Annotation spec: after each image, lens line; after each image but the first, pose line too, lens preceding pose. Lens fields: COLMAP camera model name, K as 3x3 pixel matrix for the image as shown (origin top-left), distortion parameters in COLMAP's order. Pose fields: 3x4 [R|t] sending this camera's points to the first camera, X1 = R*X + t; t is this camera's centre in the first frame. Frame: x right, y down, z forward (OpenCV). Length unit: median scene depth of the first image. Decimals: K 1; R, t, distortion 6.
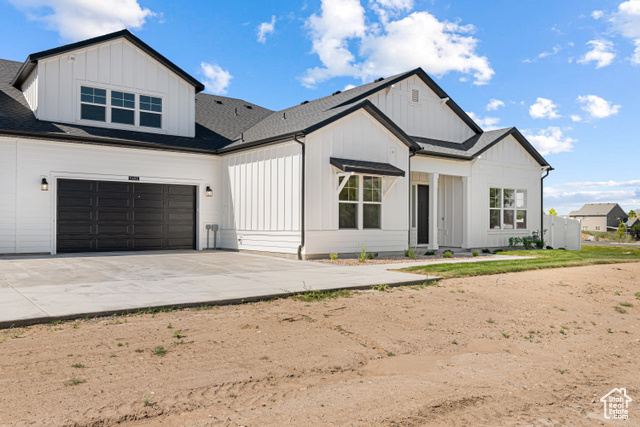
lens RADIAL K [[523.7, 0, 319.9], [0, 523.7, 216.5], [0, 0, 1]] dist [0.084077, 0.005130]
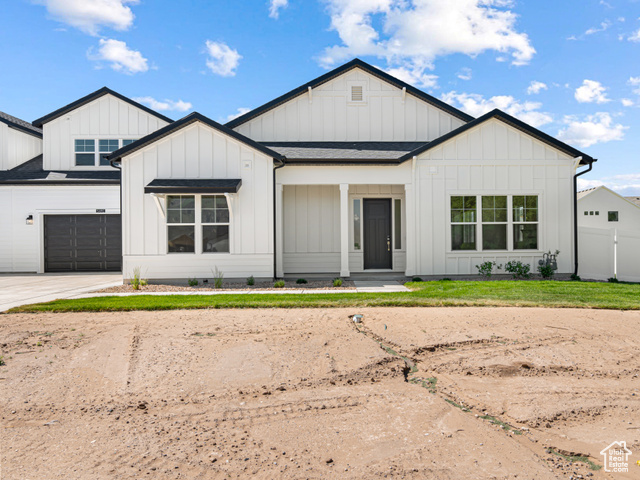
lens RADIAL K [[484.5, 0, 320.0], [0, 484.5, 241.0], [0, 0, 1]] dist [0.067218, 0.000458]
pose [[0.811174, -0.017438, -0.584545, 0.701258], [0.020792, 0.999783, -0.000972, 0.007317], [0.584435, -0.011365, 0.811361, 0.397949]]
